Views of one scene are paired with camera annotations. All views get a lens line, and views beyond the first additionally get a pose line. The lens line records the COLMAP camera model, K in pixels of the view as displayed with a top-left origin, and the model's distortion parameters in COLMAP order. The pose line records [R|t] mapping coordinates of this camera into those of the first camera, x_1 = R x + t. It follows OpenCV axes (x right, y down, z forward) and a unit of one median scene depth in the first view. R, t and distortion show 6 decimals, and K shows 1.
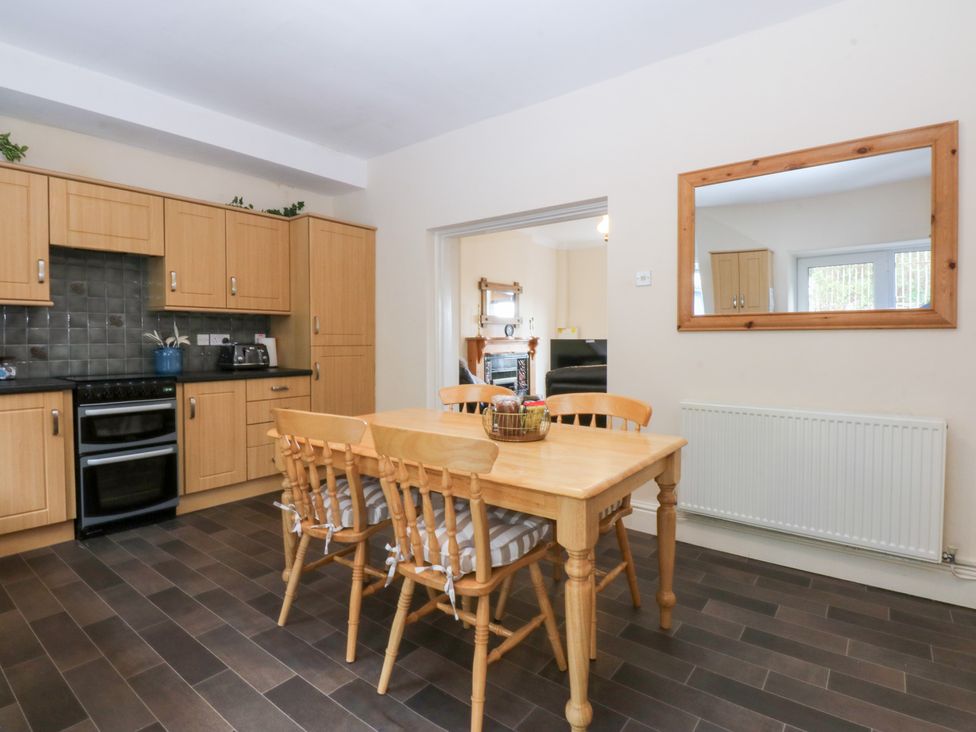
lens RADIAL K [[507.4, 0, 494.9], [0, 507.4, 354.3], [0, 0, 1]] dist [-0.000954, -0.013591]
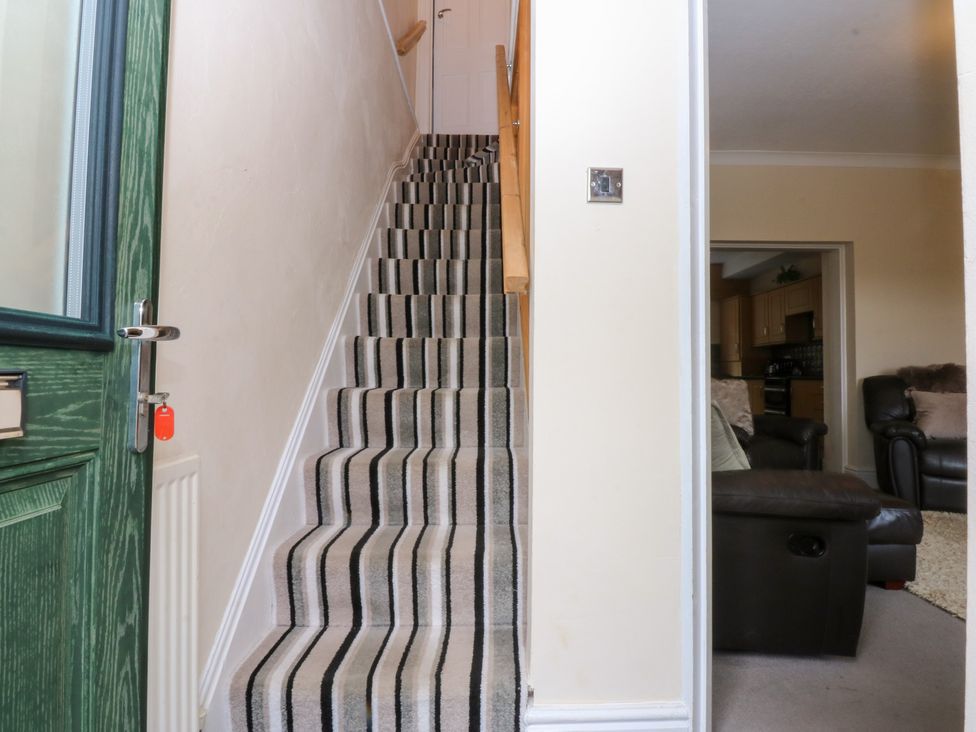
lens RADIAL K [[507.4, 0, 494.9], [0, 507.4, 354.3], [0, 0, 1]] dist [-0.000954, -0.013591]
pose [[-0.796554, -0.028067, -0.603916, 1.260181], [-0.024526, 0.999600, -0.014107, 0.014781], [0.604070, 0.003574, -0.796923, 1.658711]]
